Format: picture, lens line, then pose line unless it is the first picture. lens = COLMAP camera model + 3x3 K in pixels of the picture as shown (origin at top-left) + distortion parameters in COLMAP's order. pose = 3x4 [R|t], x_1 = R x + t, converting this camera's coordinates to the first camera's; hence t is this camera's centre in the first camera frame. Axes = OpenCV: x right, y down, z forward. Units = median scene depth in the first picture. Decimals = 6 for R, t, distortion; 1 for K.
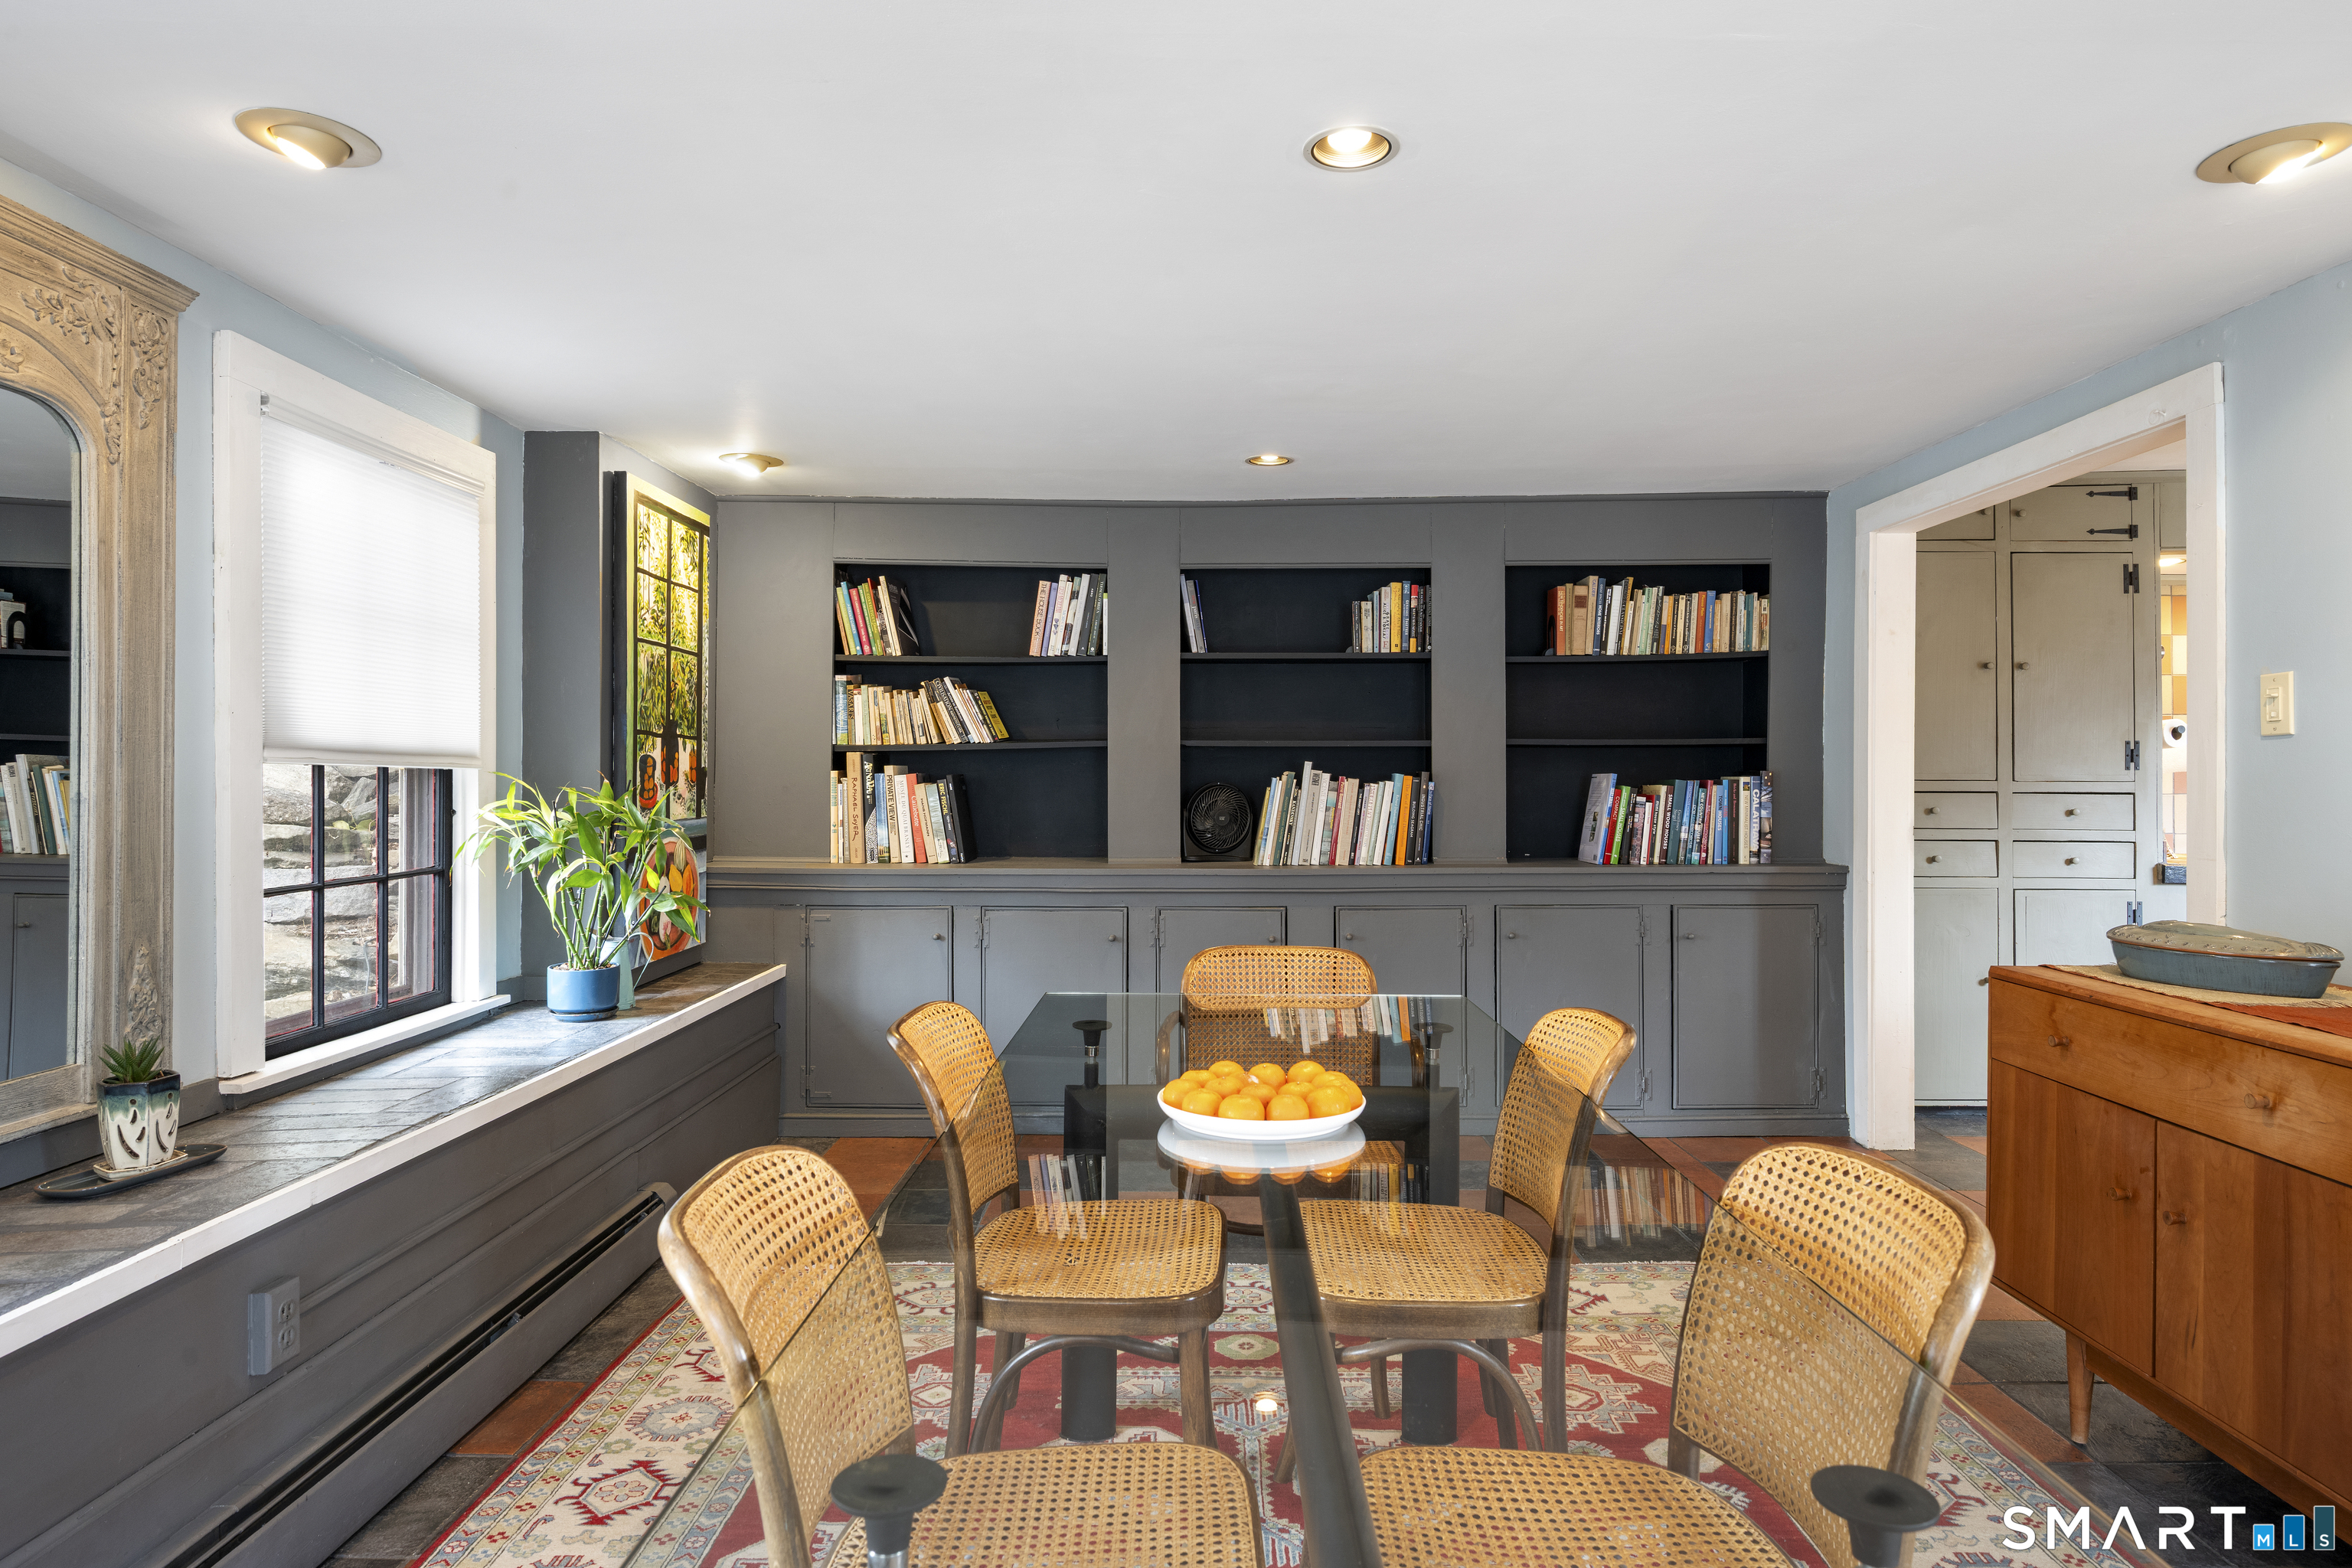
lens RADIAL K [[1338.7, 0, 1176.0], [0, 1338.7, 784.0], [0, 0, 1]] dist [-0.002649, -0.001116]
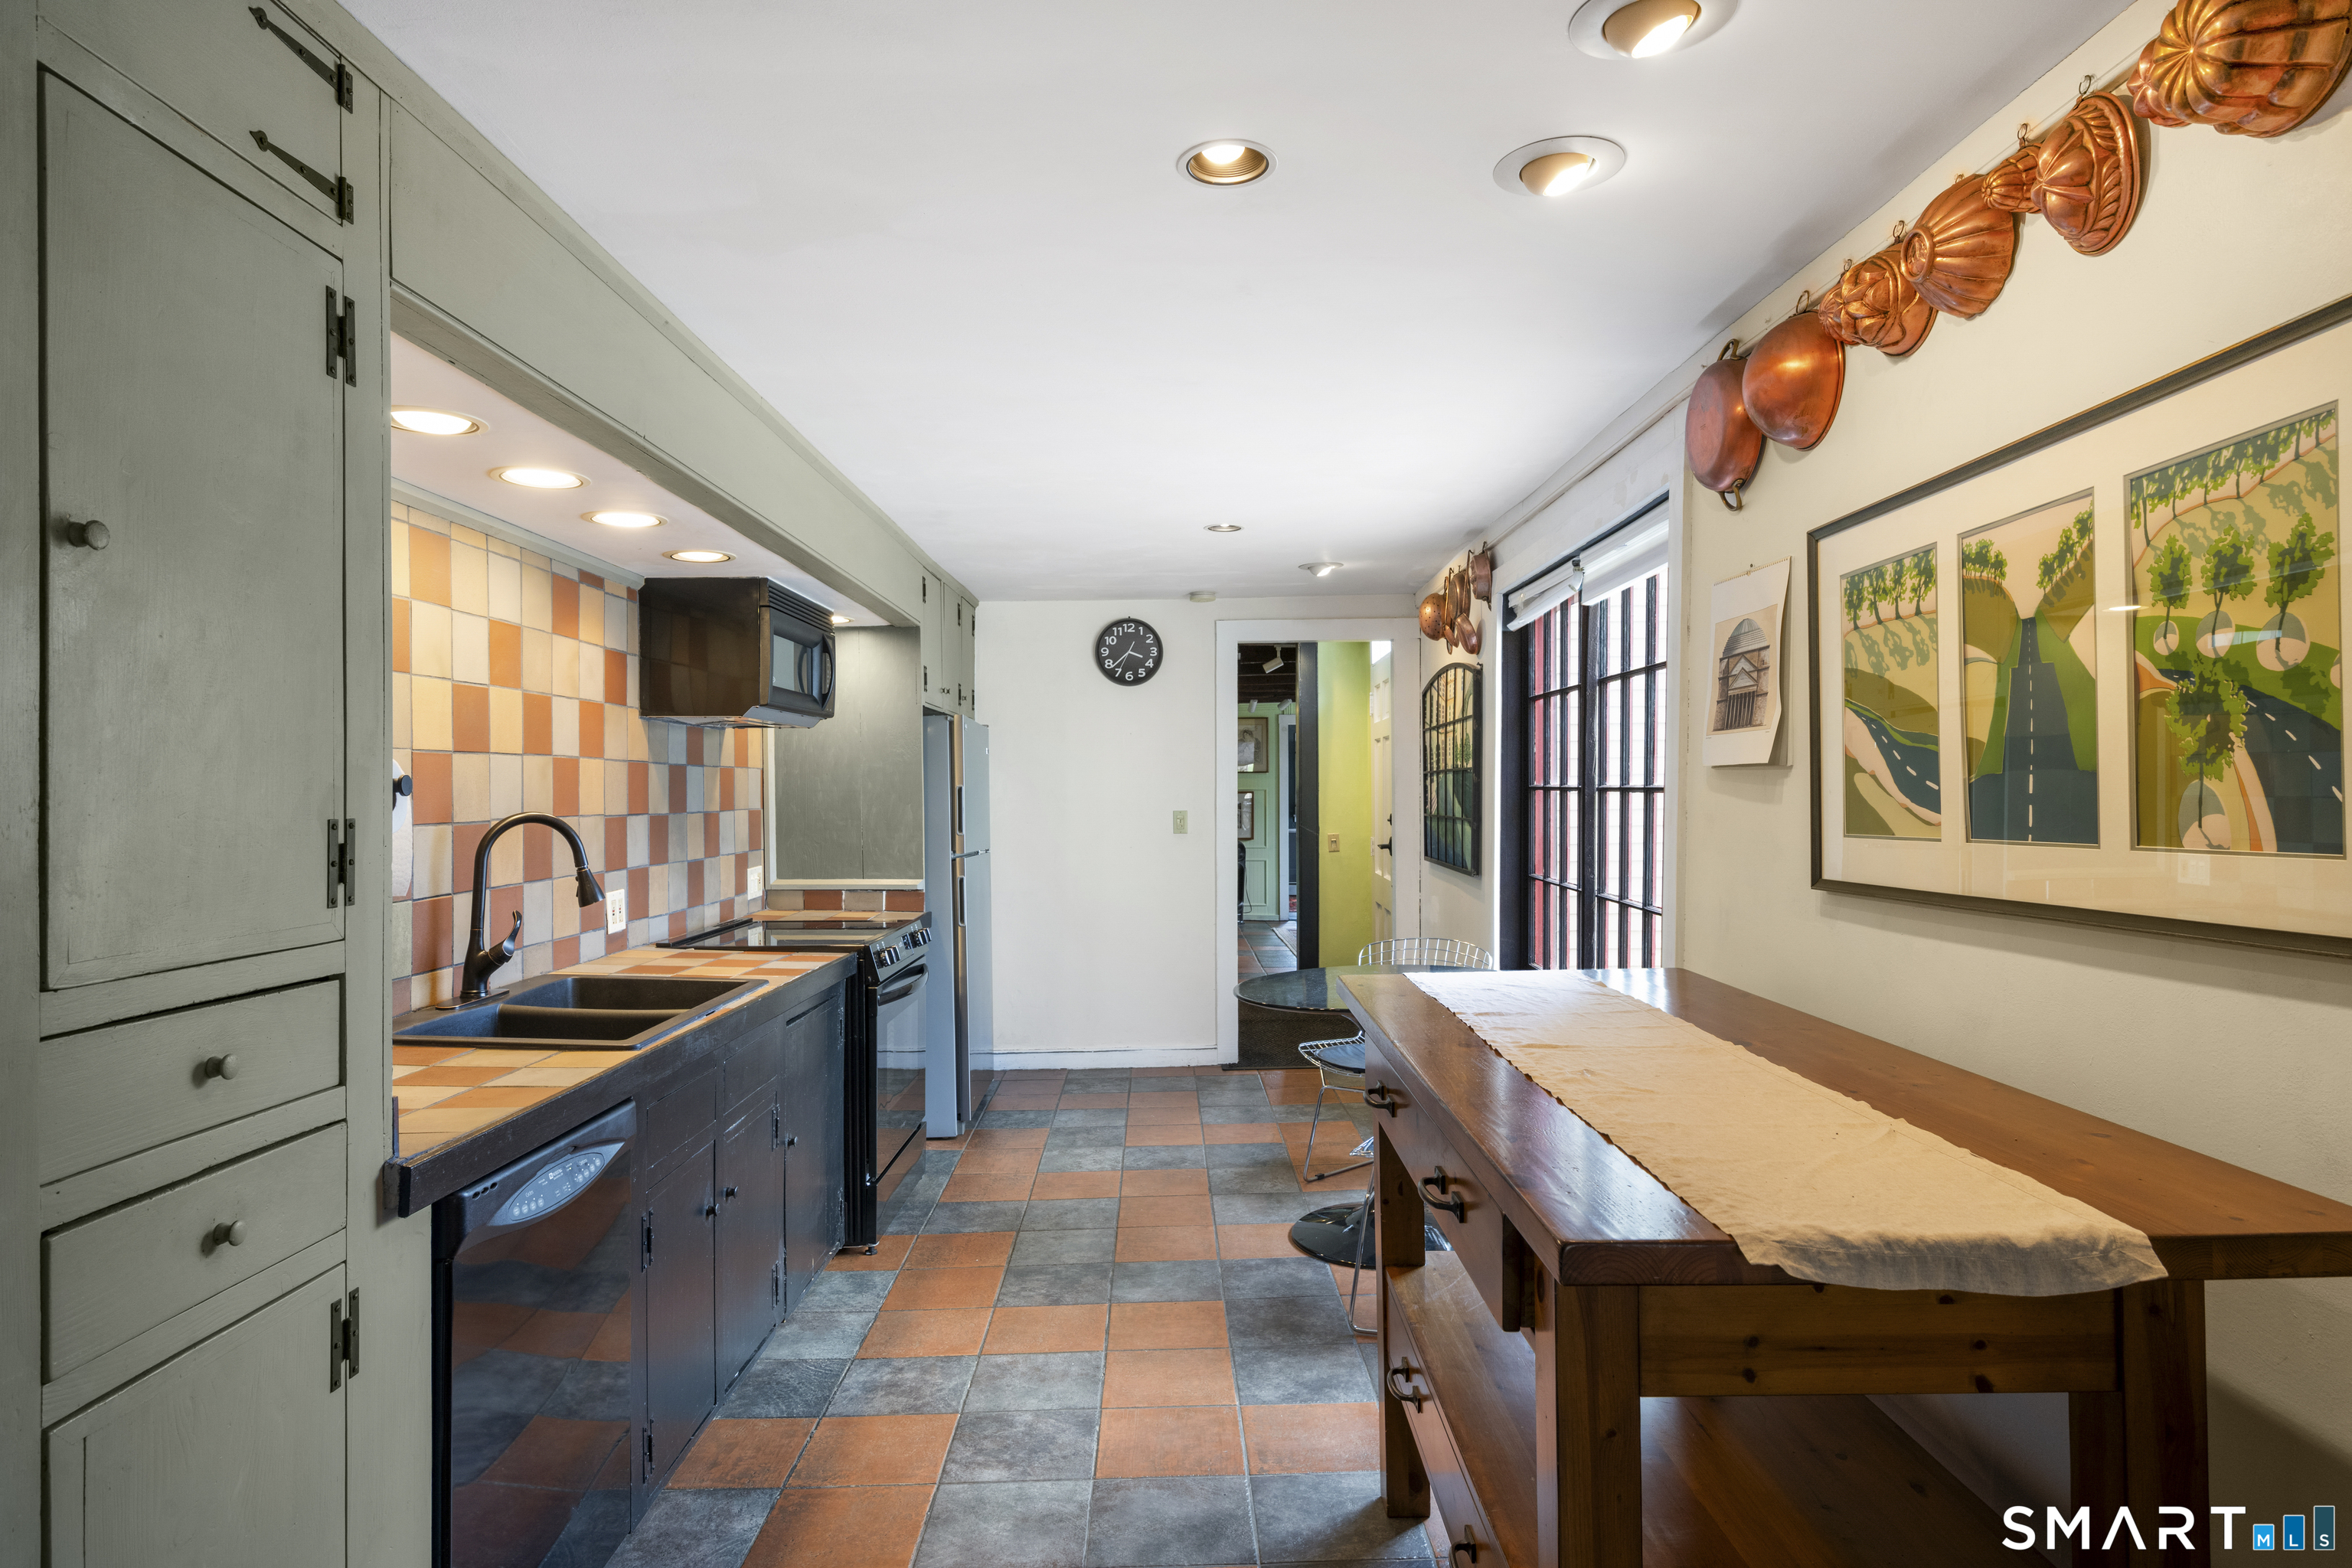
lens RADIAL K [[1338.7, 0, 1176.0], [0, 1338.7, 784.0], [0, 0, 1]] dist [-0.002649, -0.001116]
pose [[-0.026520, 0.008005, 0.999616, 0.374342], [0.006536, 0.999948, -0.007834, -0.037317], [-0.999627, 0.006325, -0.026571, 0.799643]]
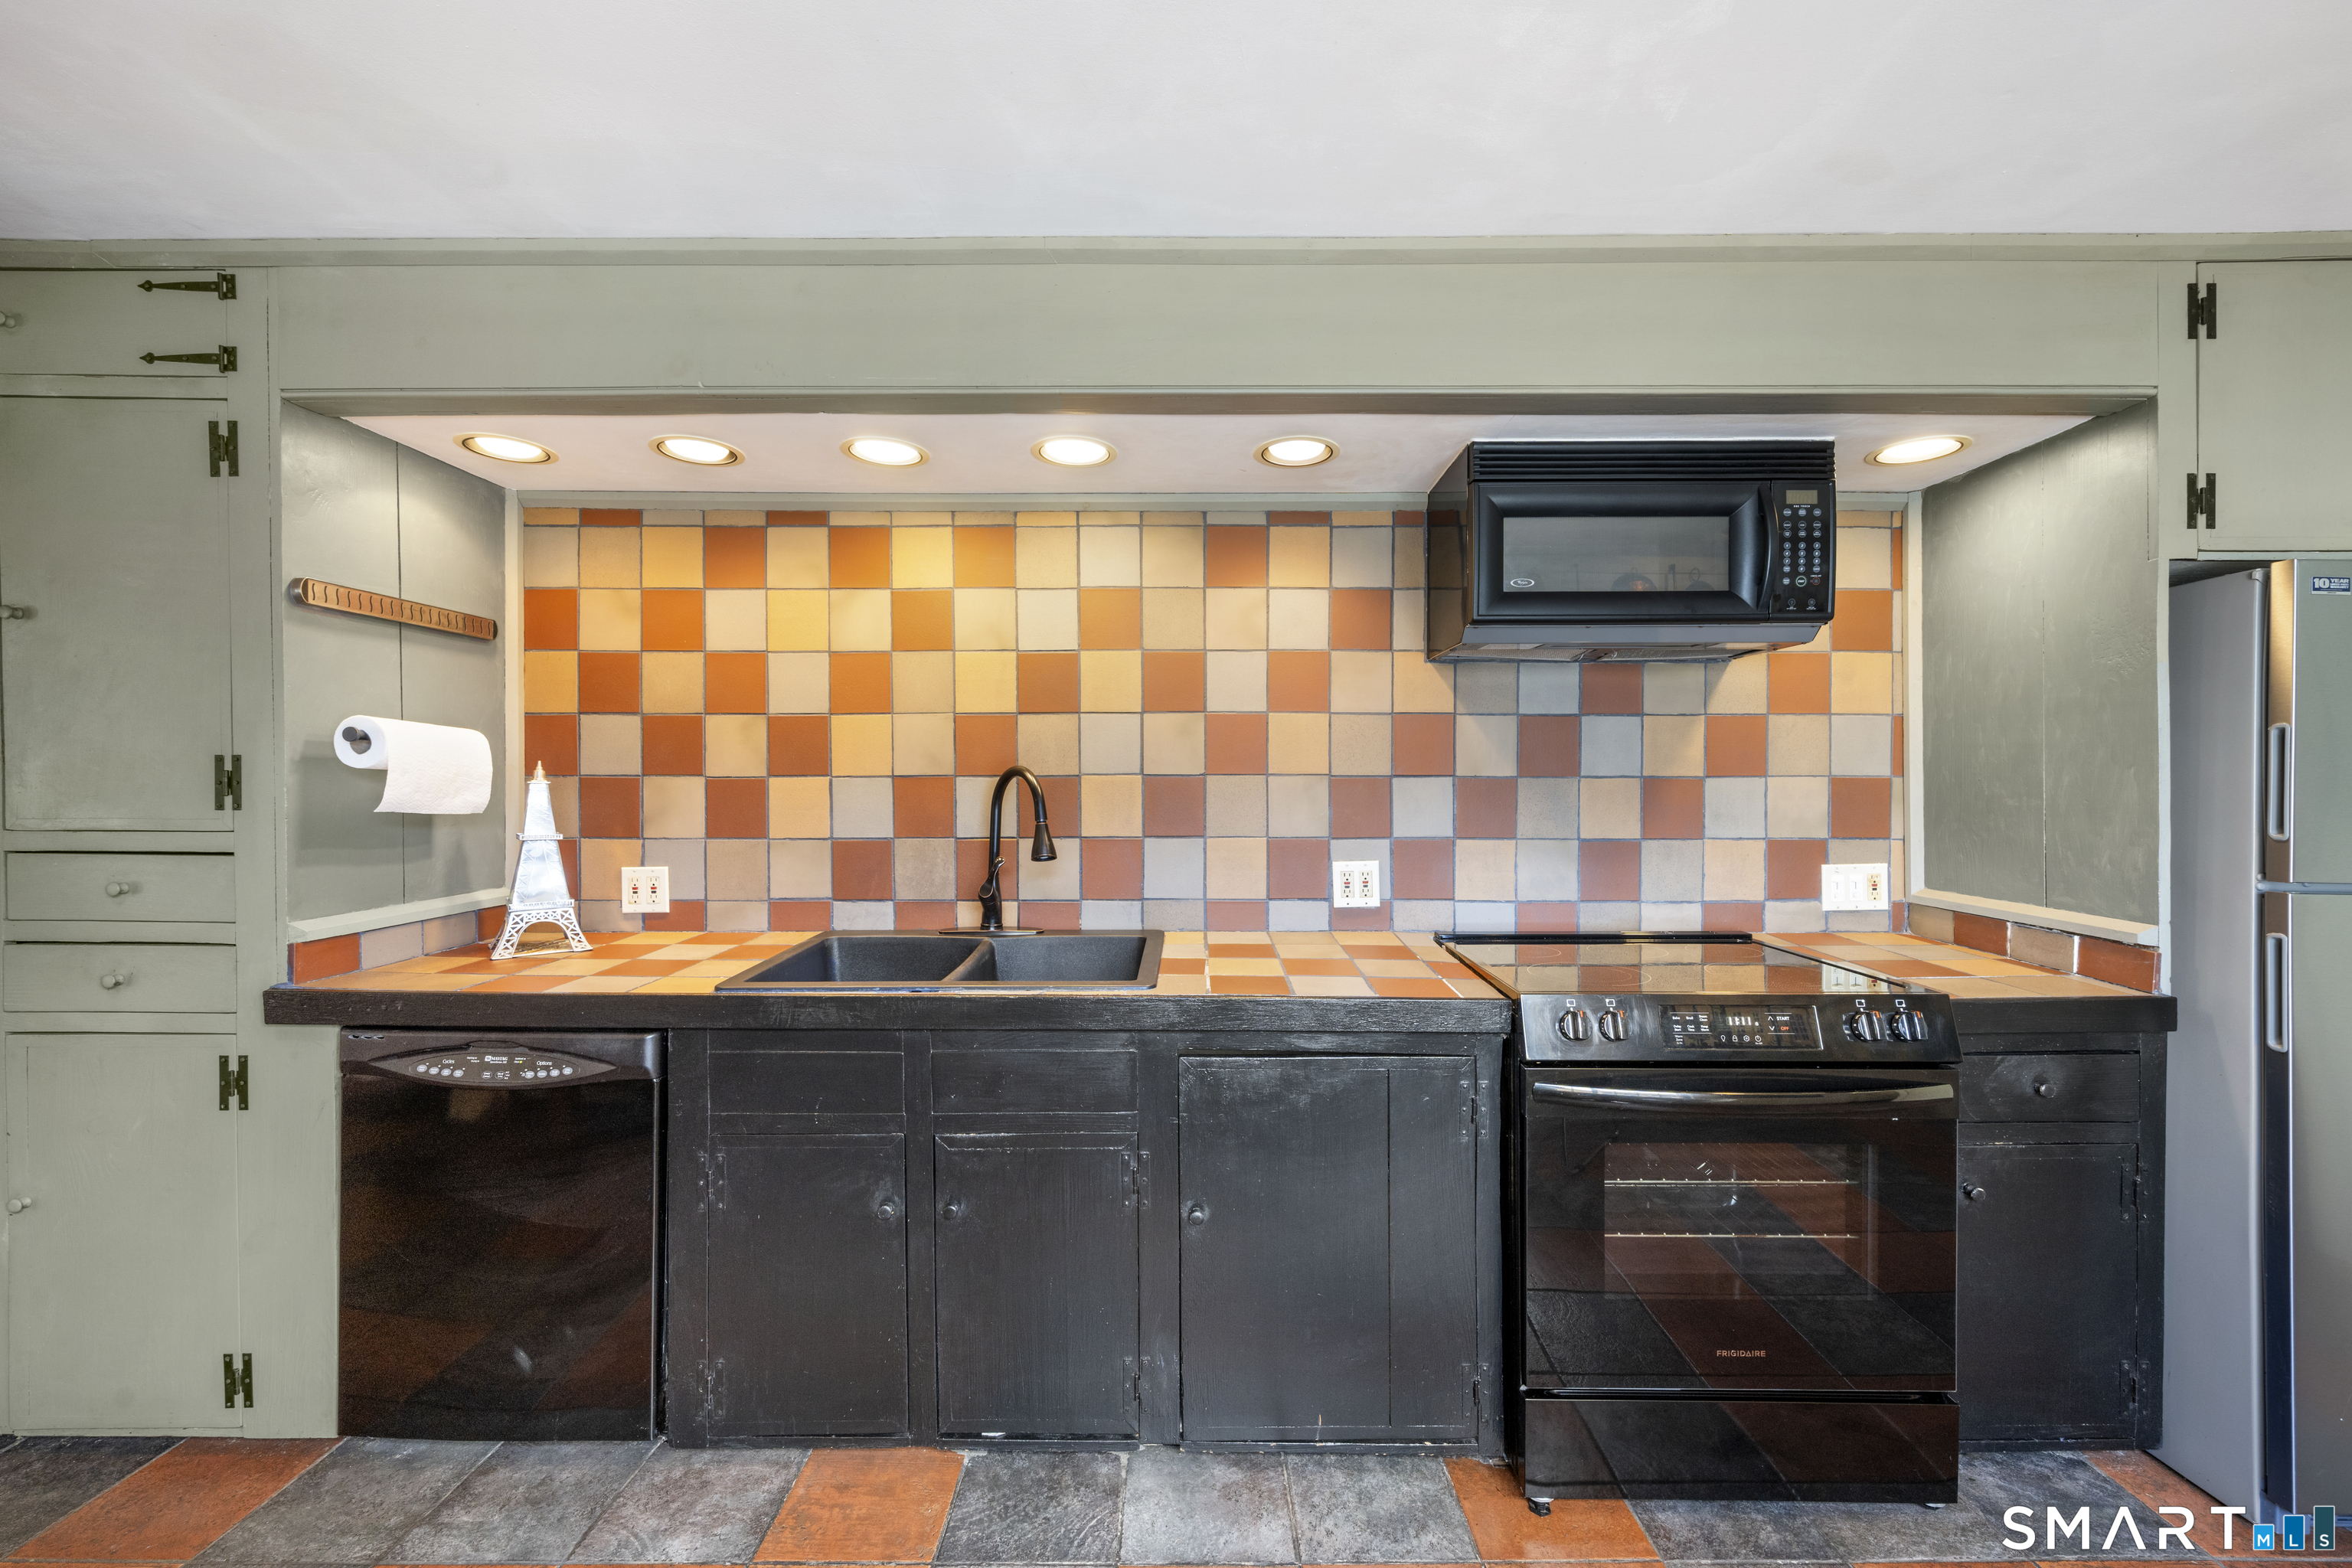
lens RADIAL K [[927.7, 0, 1195.7], [0, 927.7, 787.0], [0, 0, 1]] dist [0.002281, -0.000332]
pose [[0.999779, 0.004827, 0.020475, 1.092555], [-0.005002, 0.999951, 0.008486, -0.024729], [-0.020433, -0.008586, 0.999754, 0.622951]]
